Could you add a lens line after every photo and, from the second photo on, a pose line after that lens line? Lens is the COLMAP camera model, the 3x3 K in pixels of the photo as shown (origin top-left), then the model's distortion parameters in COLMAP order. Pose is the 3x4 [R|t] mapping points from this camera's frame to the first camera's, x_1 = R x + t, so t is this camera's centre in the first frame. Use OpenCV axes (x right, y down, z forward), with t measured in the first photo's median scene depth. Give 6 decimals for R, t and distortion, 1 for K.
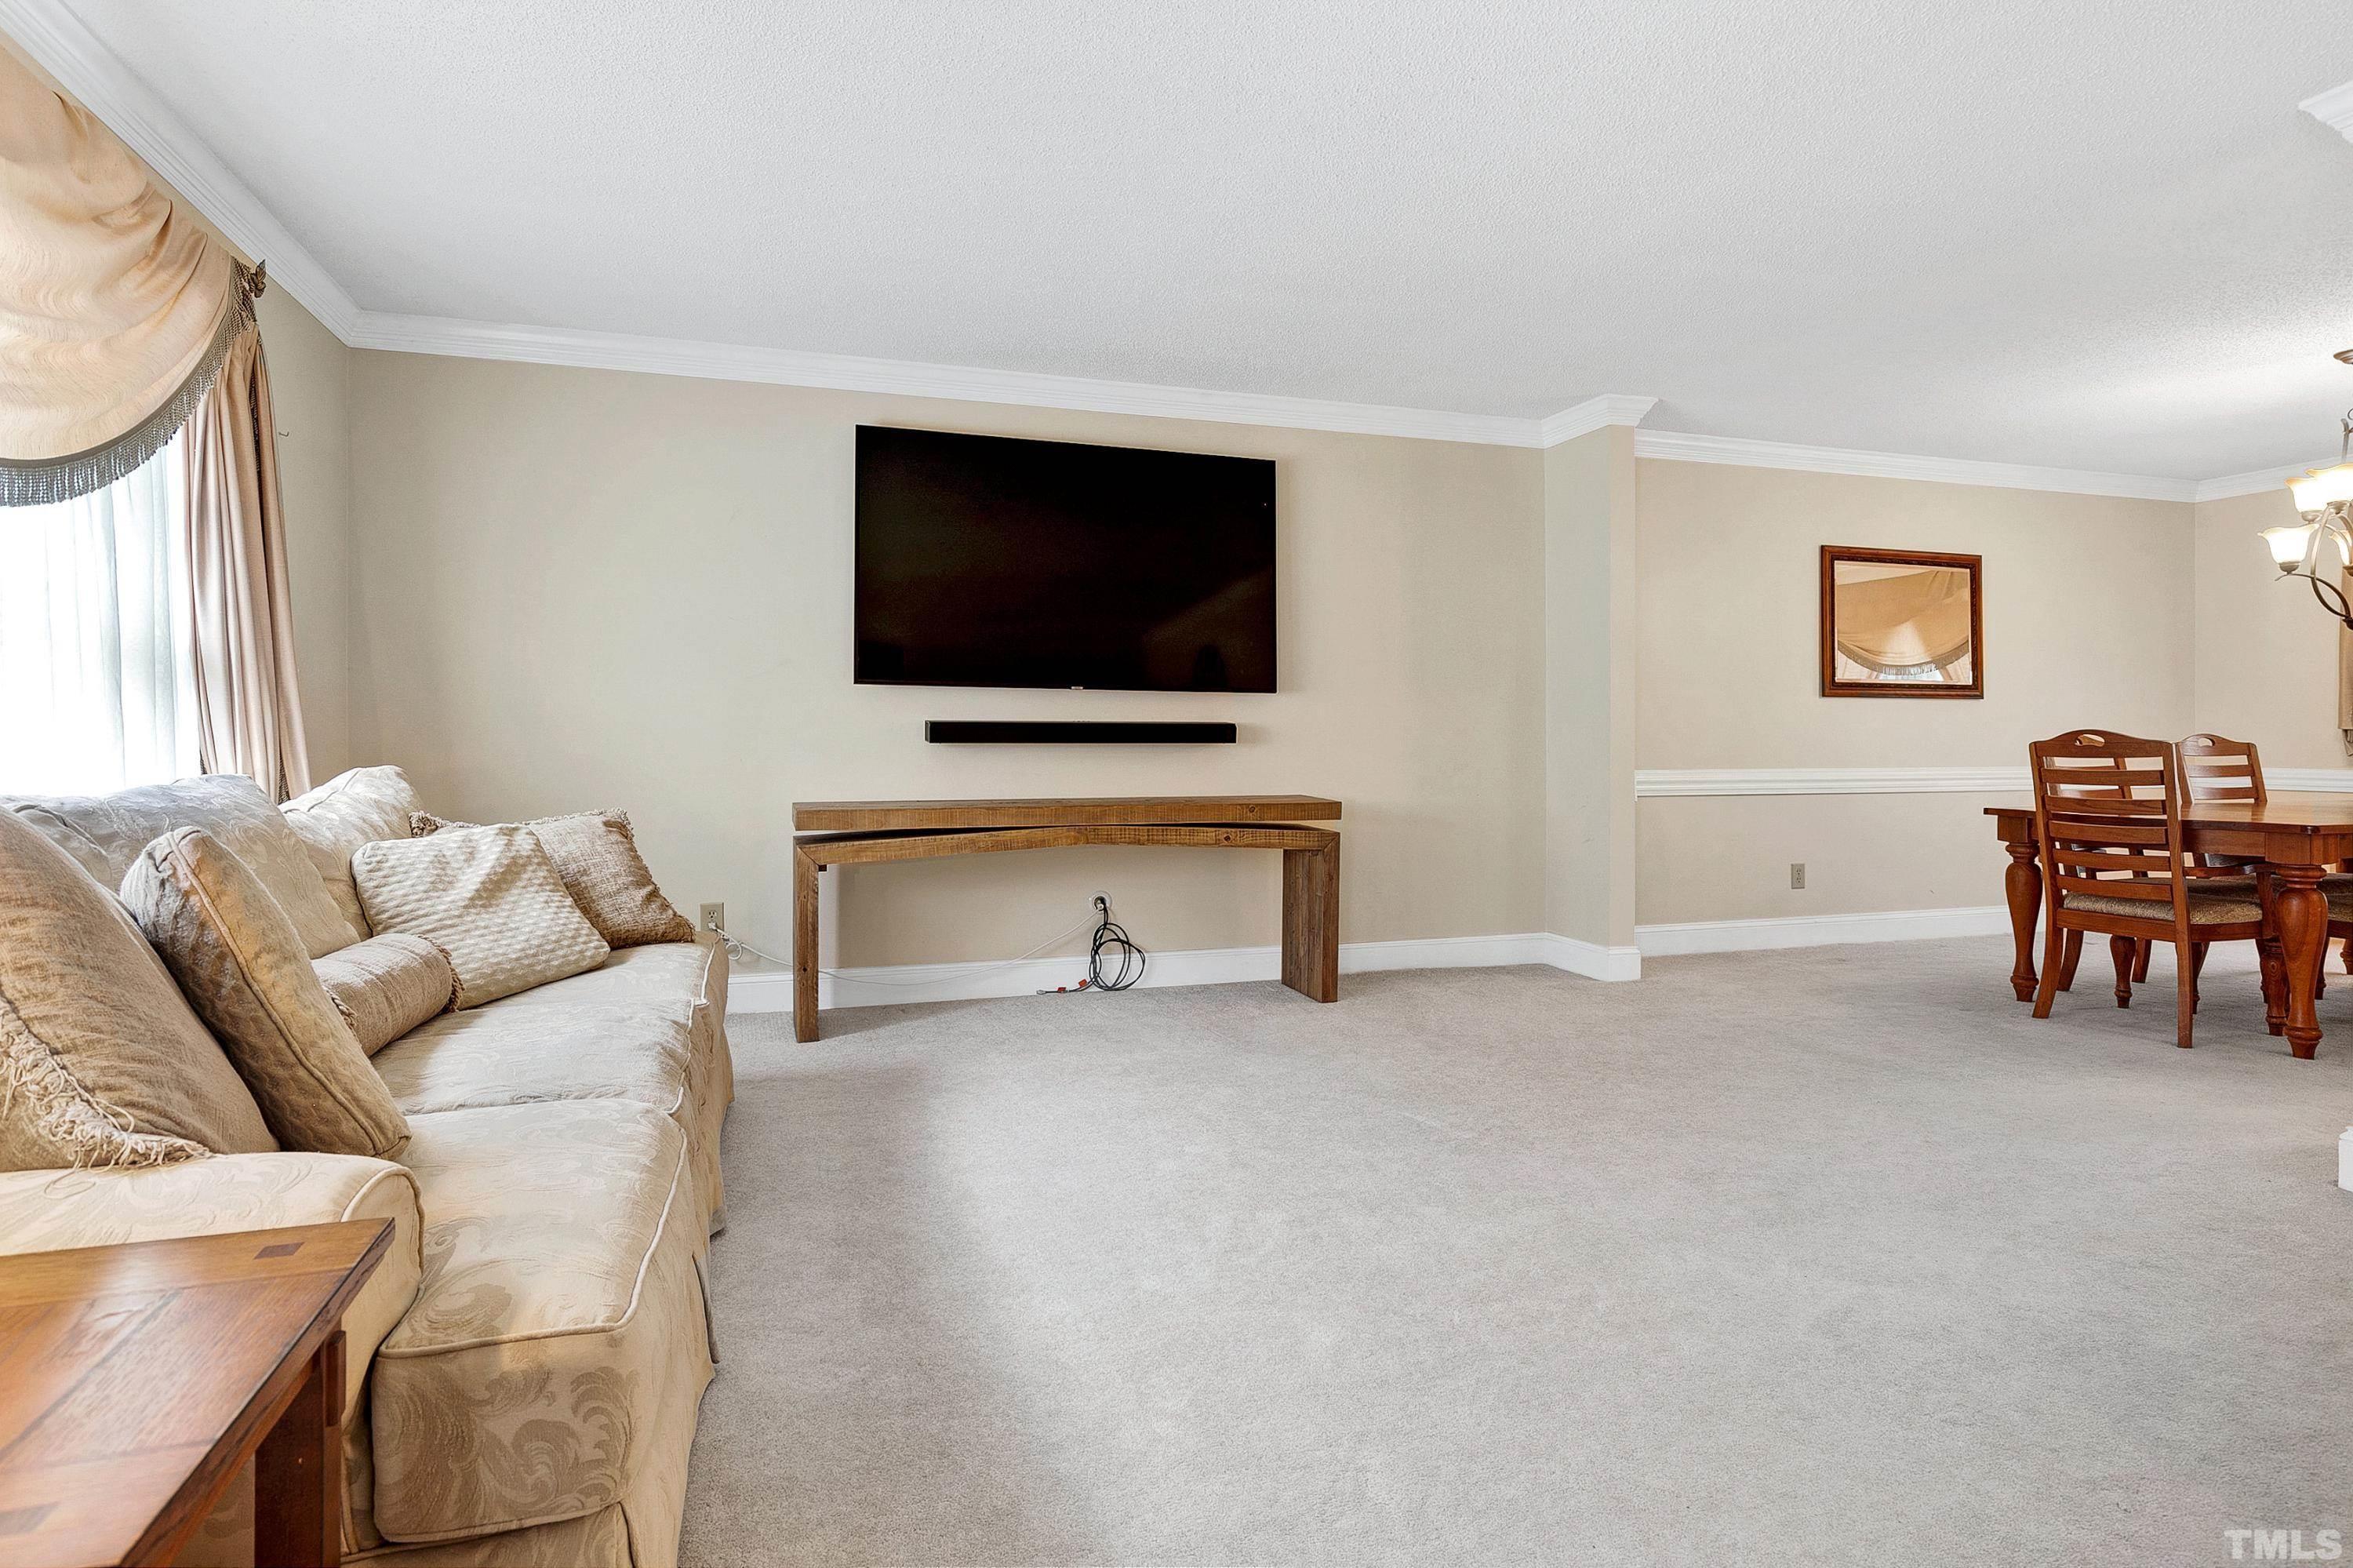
lens RADIAL K [[1197.0, 0, 1185.5], [0, 1197.0, 744.0], [0, 0, 1]] dist [0.000709, 0.001027]
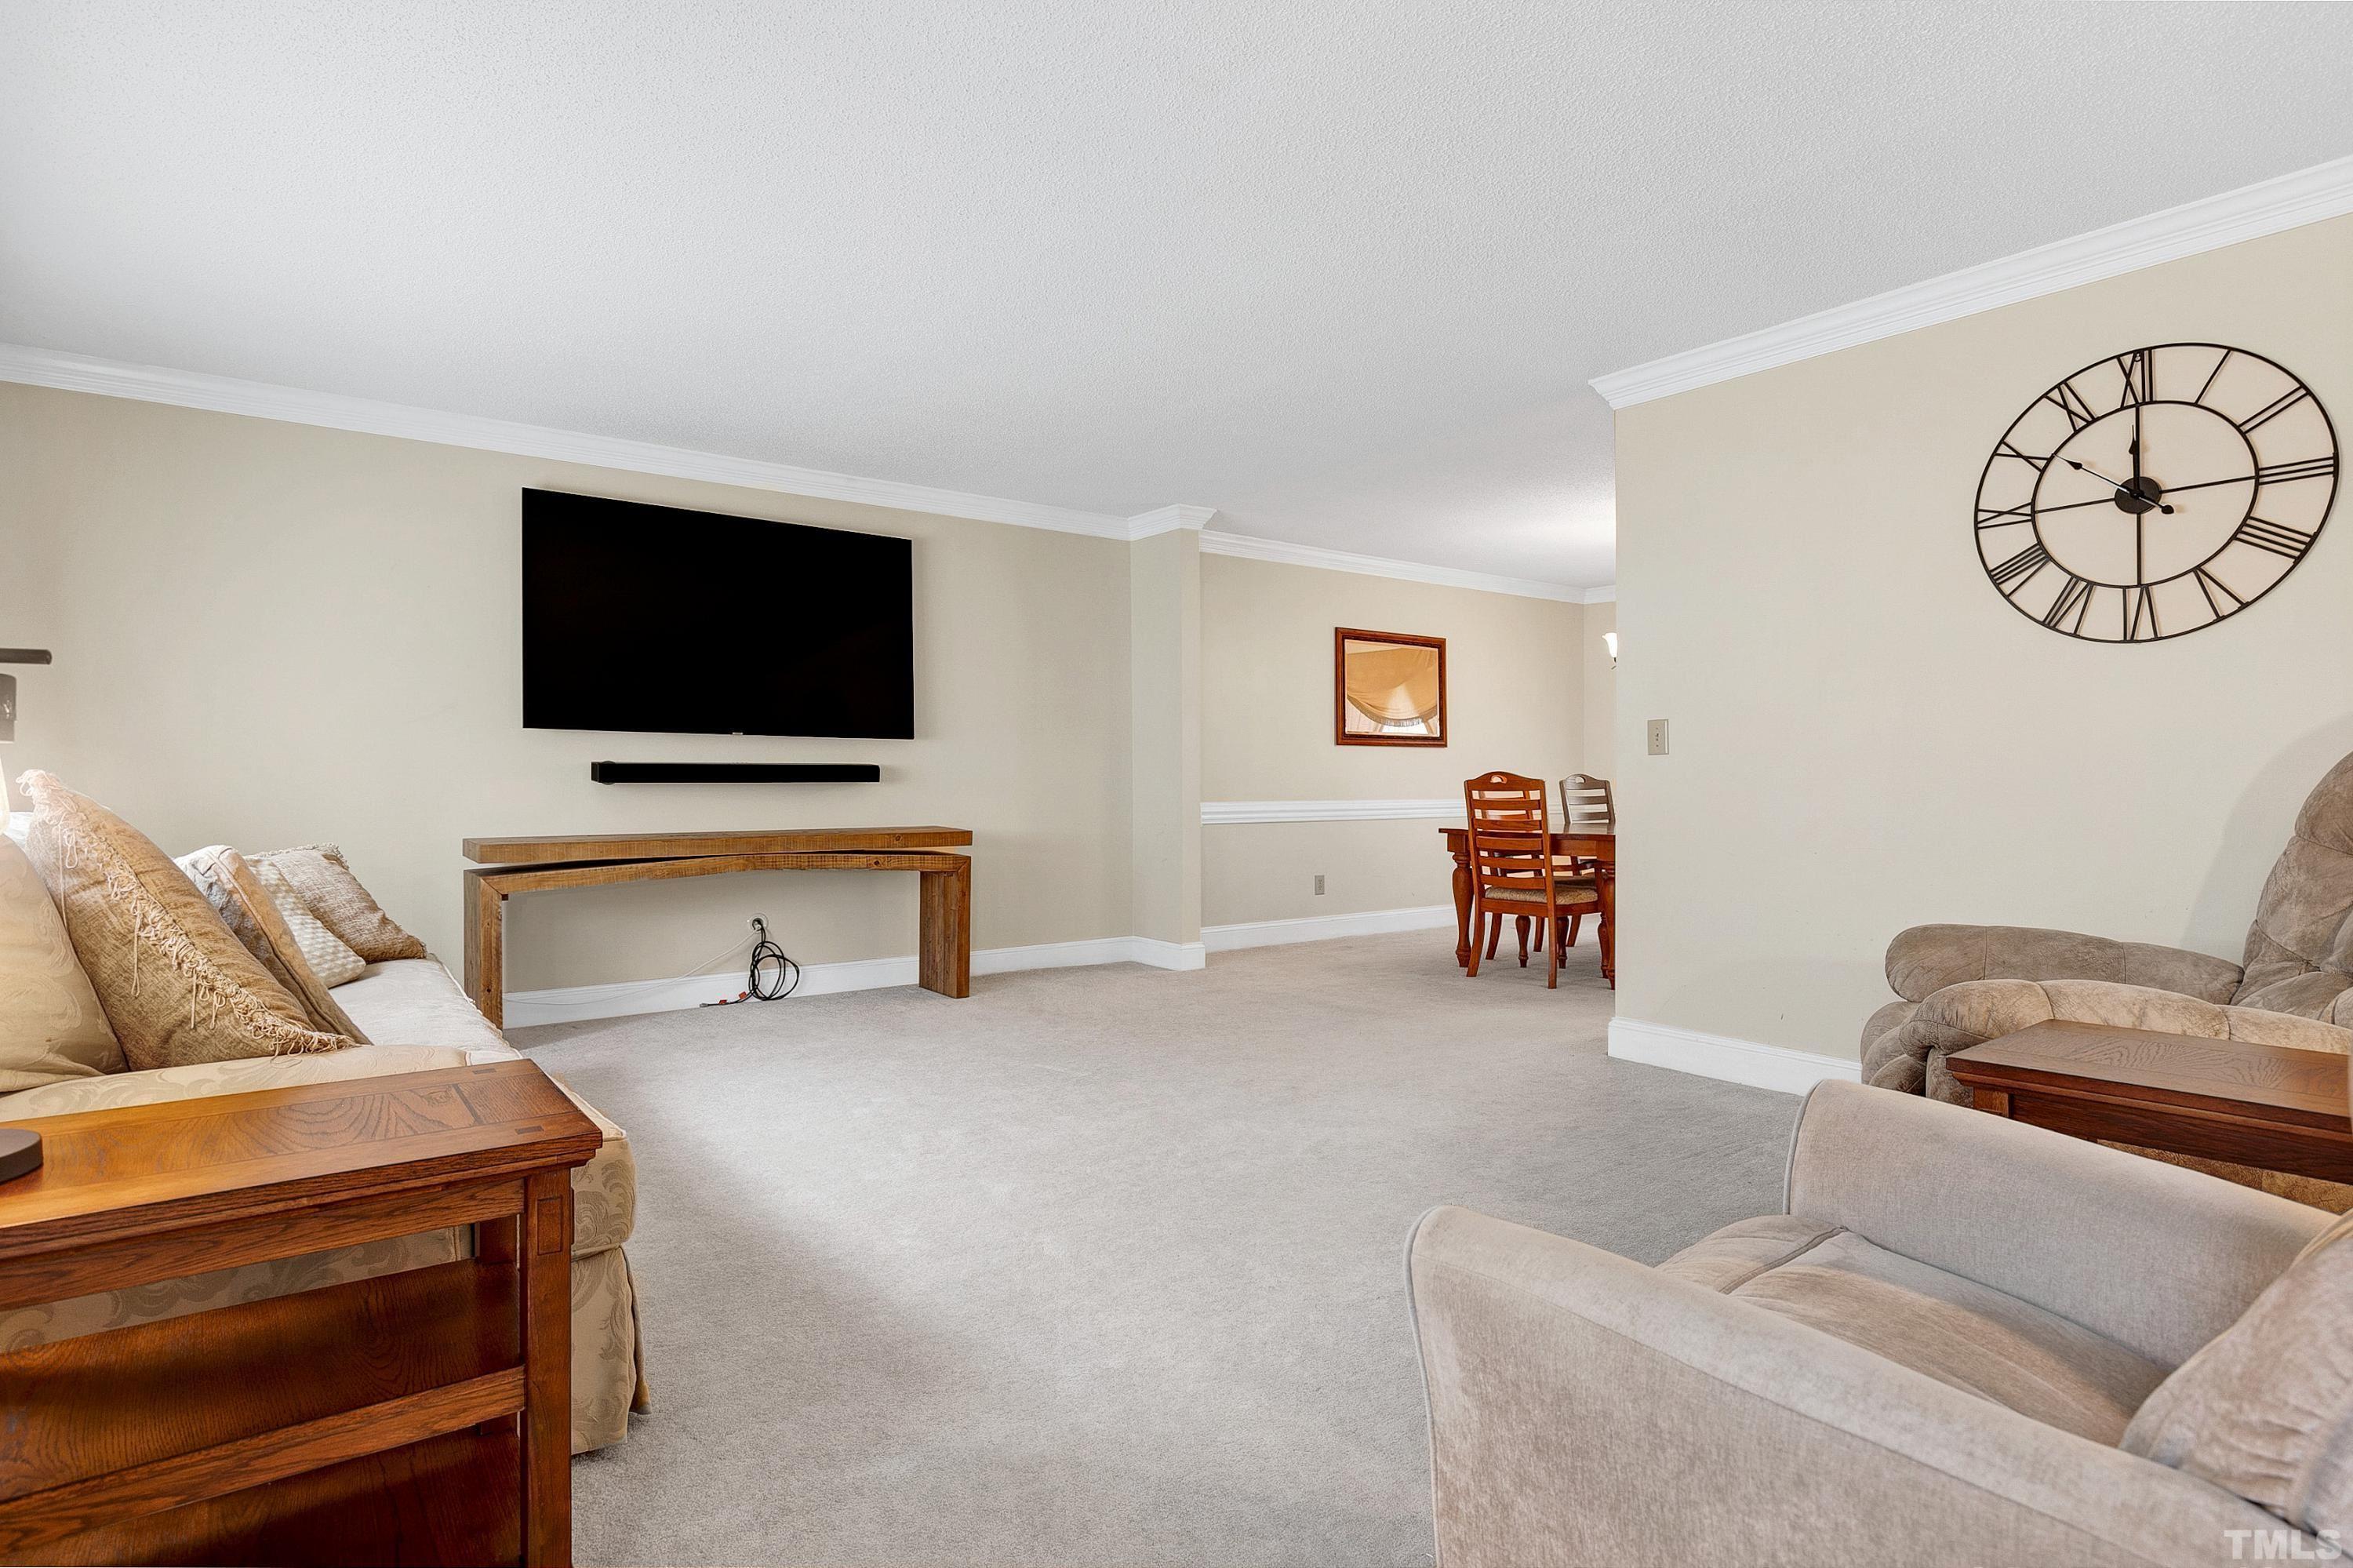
lens RADIAL K [[1256.6, 0, 1182.8], [0, 1256.6, 790.5], [0, 0, 1]] dist [0.002590, 0.000824]
pose [[0.941170, -0.004587, 0.337902, -0.102779], [0.002220, 0.999970, 0.007389, -0.001056], [-0.337925, -0.006204, 0.941152, -0.274876]]
